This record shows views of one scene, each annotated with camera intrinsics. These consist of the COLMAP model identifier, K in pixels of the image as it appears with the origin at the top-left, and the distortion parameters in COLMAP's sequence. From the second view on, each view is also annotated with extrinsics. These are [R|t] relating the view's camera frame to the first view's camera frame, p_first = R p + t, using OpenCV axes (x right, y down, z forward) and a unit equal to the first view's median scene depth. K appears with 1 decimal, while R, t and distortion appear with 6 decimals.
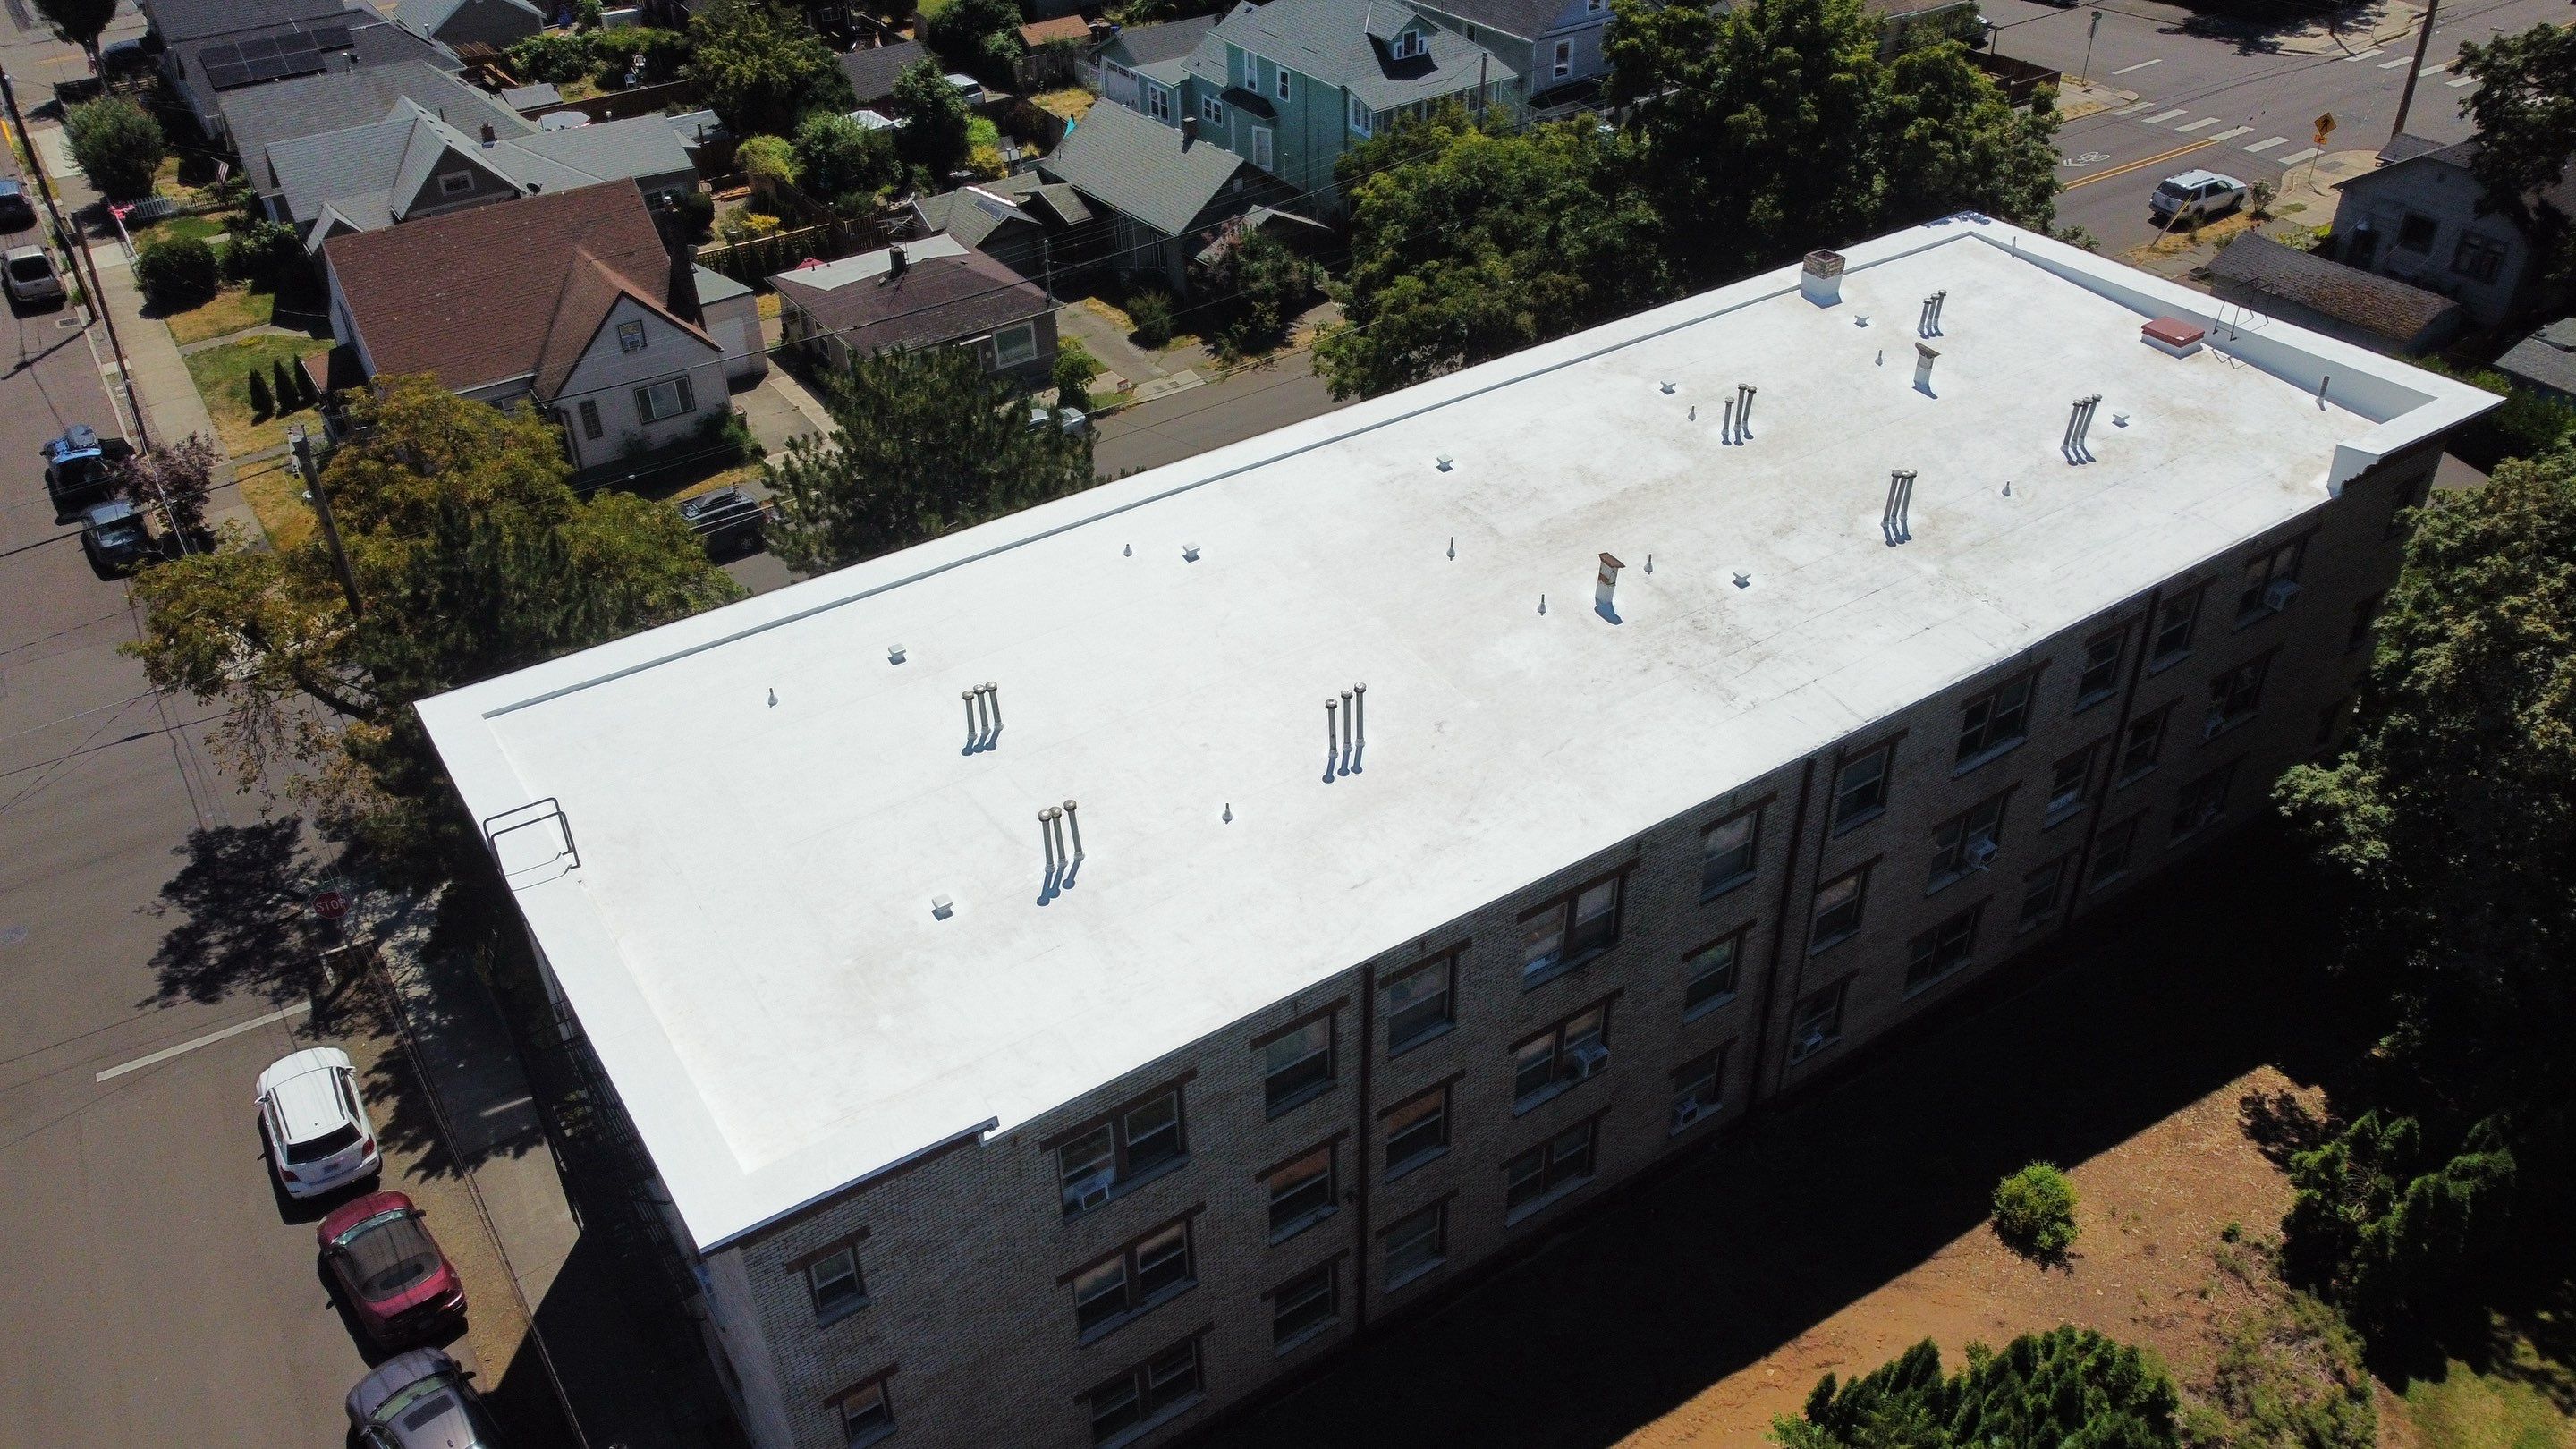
lens RADIAL K [[1952.0, 0, 1236.6], [0, 1952.0, 734.7], [0, 0, 1]] dist [0.002218, -0.001224]
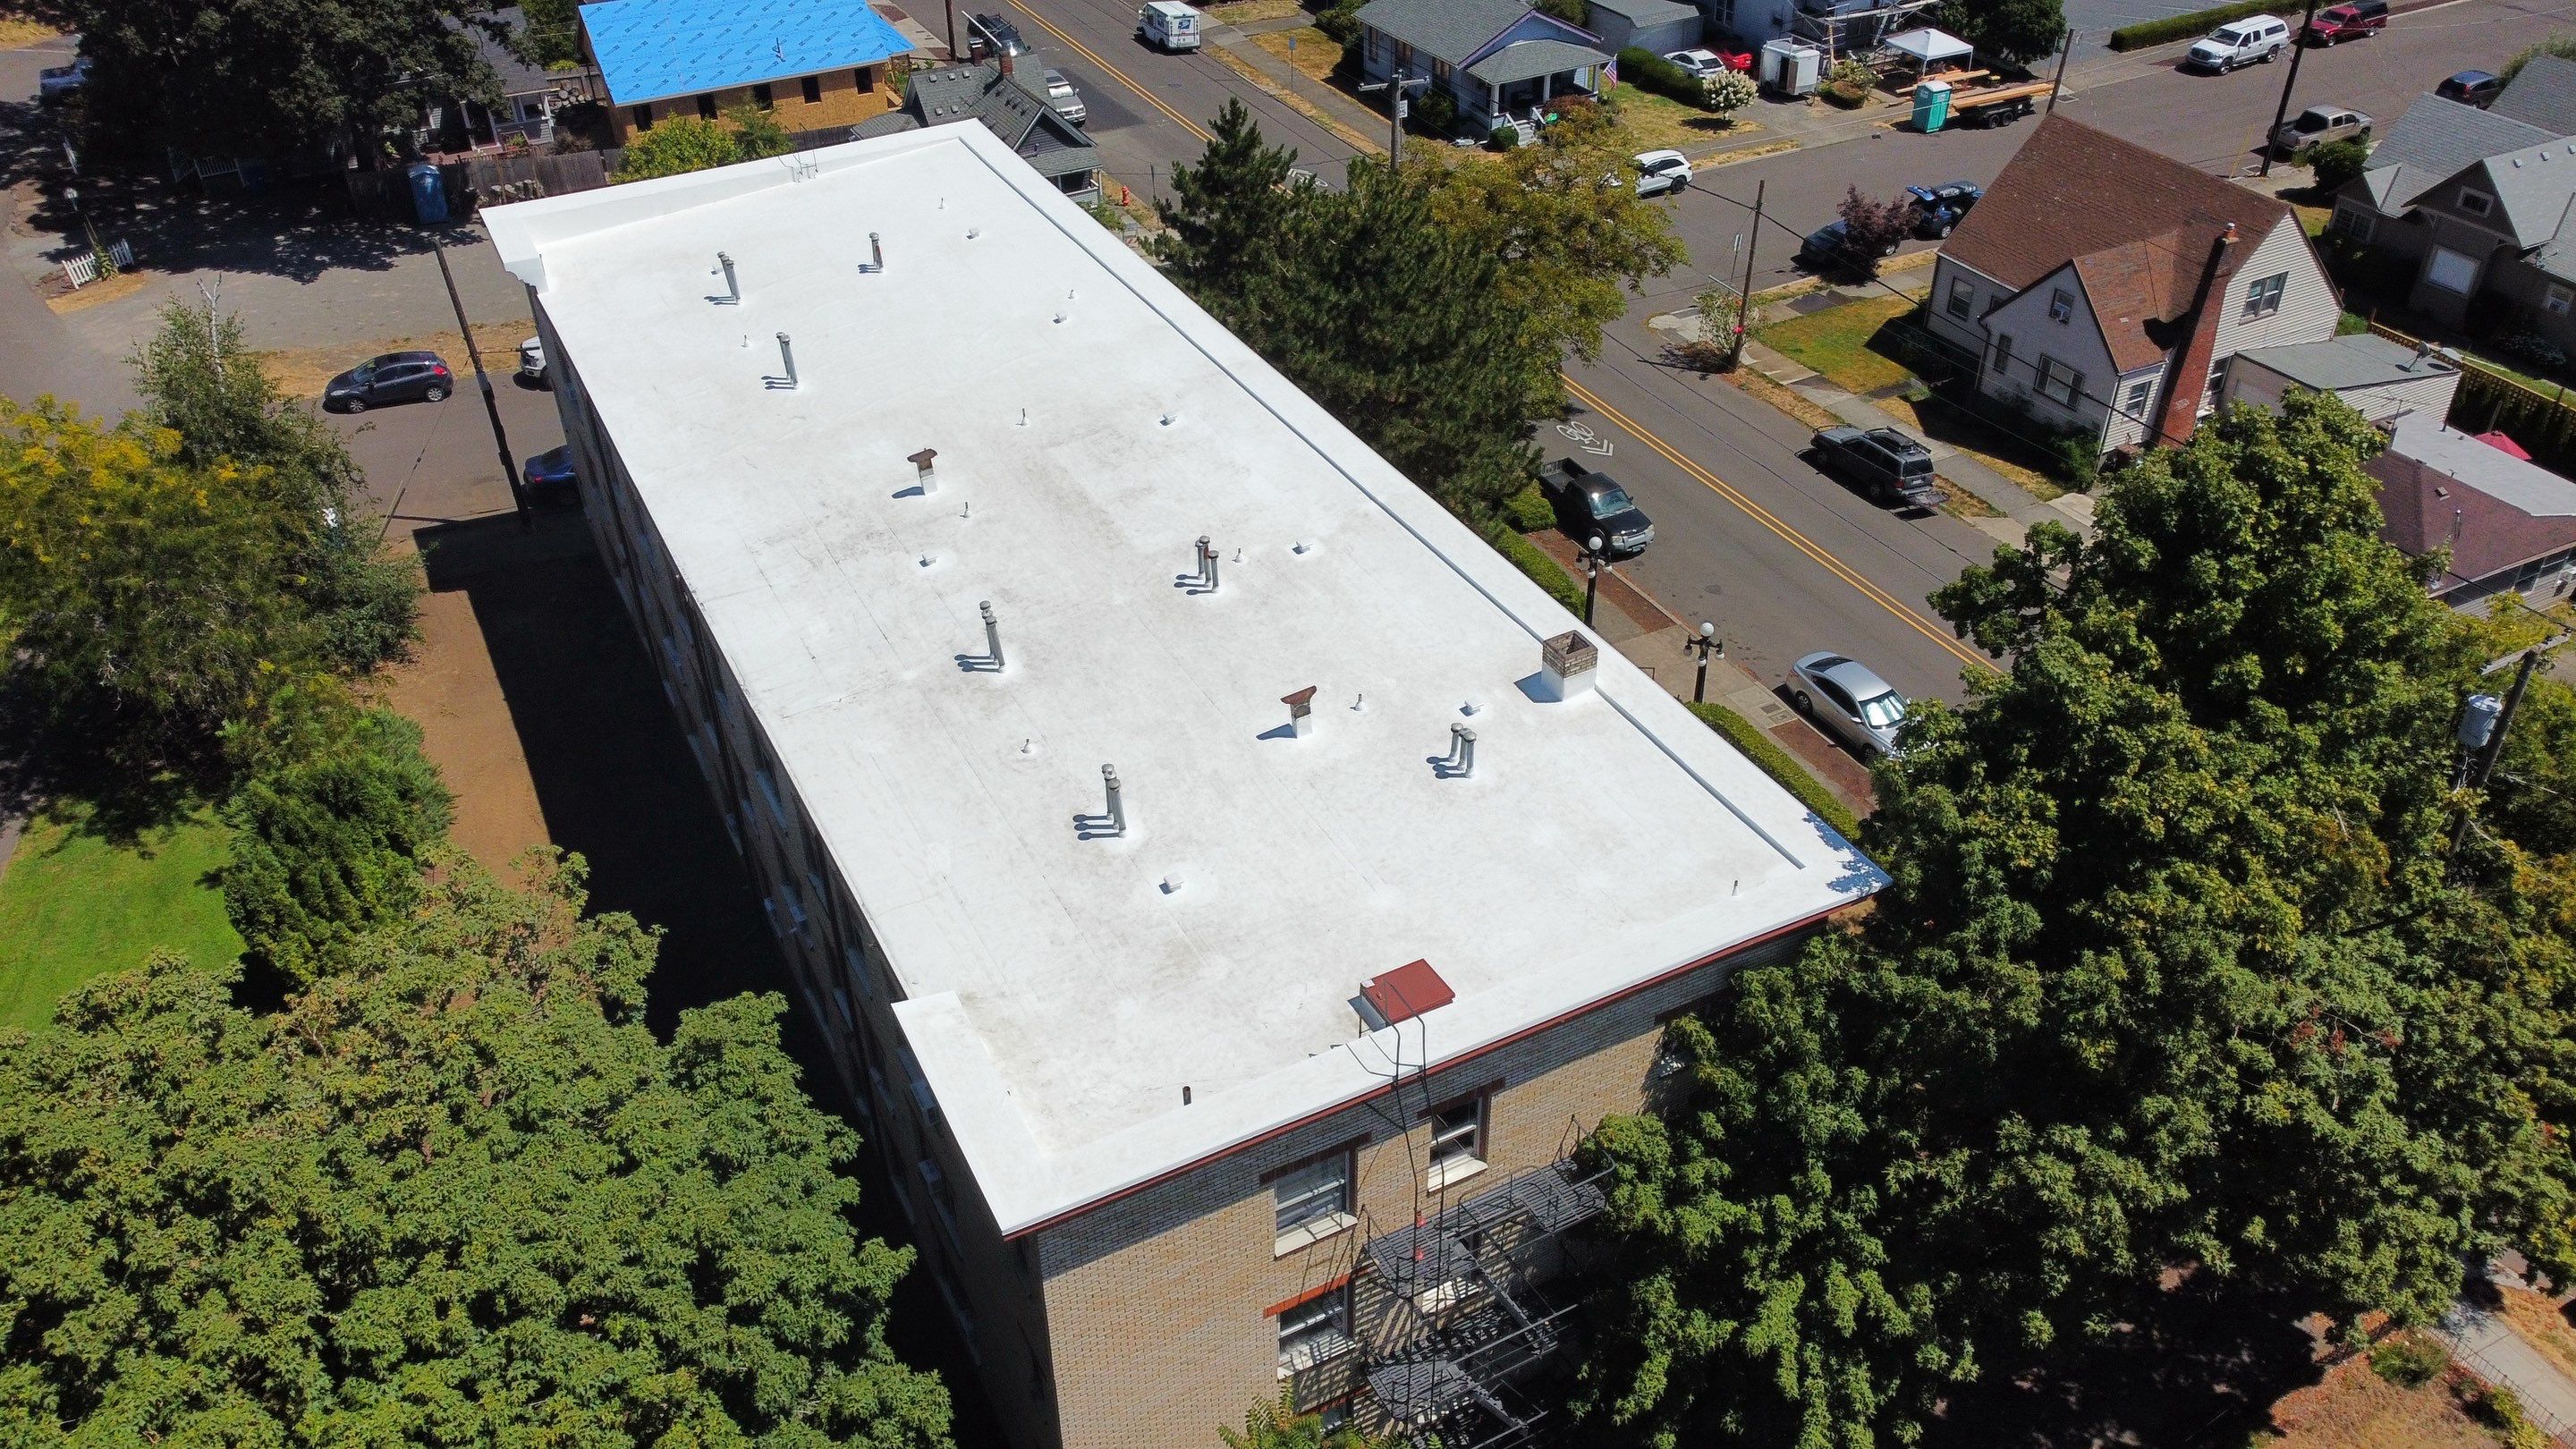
lens RADIAL K [[1952.0, 0, 1285.5], [0, 1952.0, 720.5], [0, 0, 1]] dist [0.002218, -0.001224]
pose [[-0.101348, 0.601317, -0.792557, 0.609781], [-0.555803, 0.626512, 0.546411, -0.378268], [0.825113, 0.495883, 0.270718, 0.496996]]
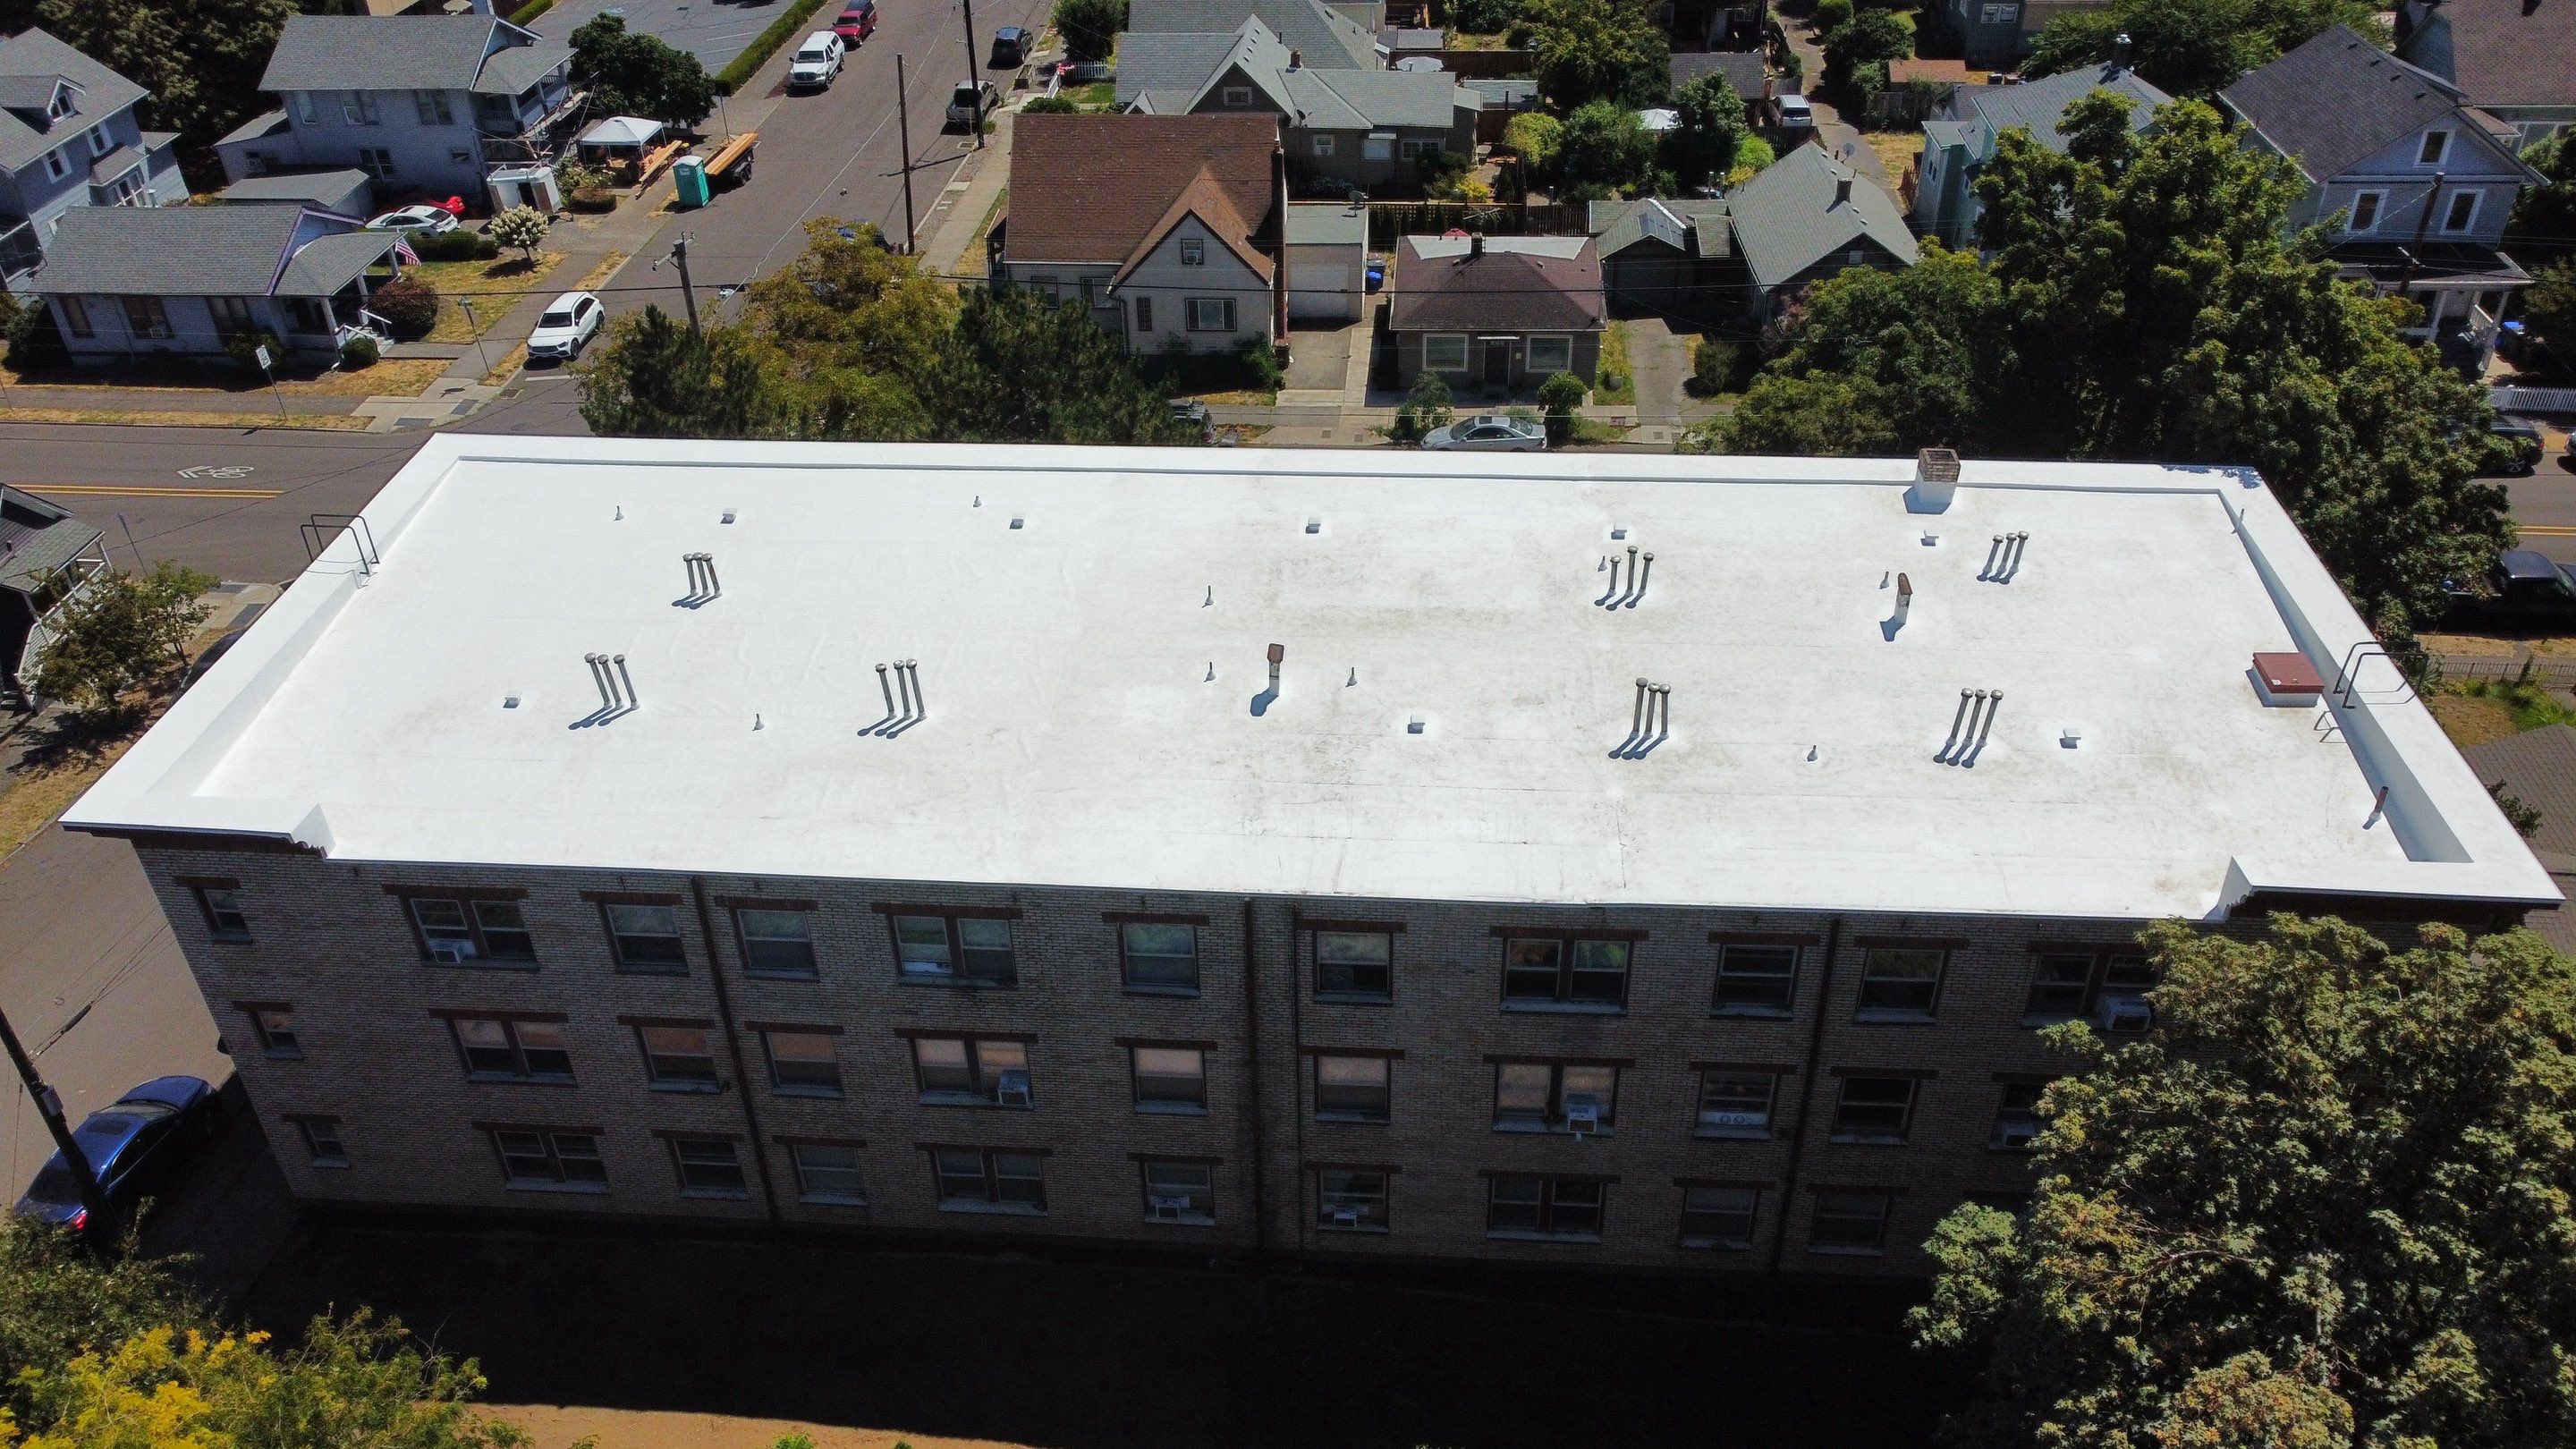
lens RADIAL K [[1952.0, 0, 1275.3], [0, 1952.0, 721.4], [0, 0, 1]] dist [0.002218, -0.001224]
pose [[0.785489, 0.355162, -0.506821, 0.376803], [-0.351792, 0.930001, 0.106491, -0.087082], [0.509165, 0.094648, 0.855449, 0.091511]]
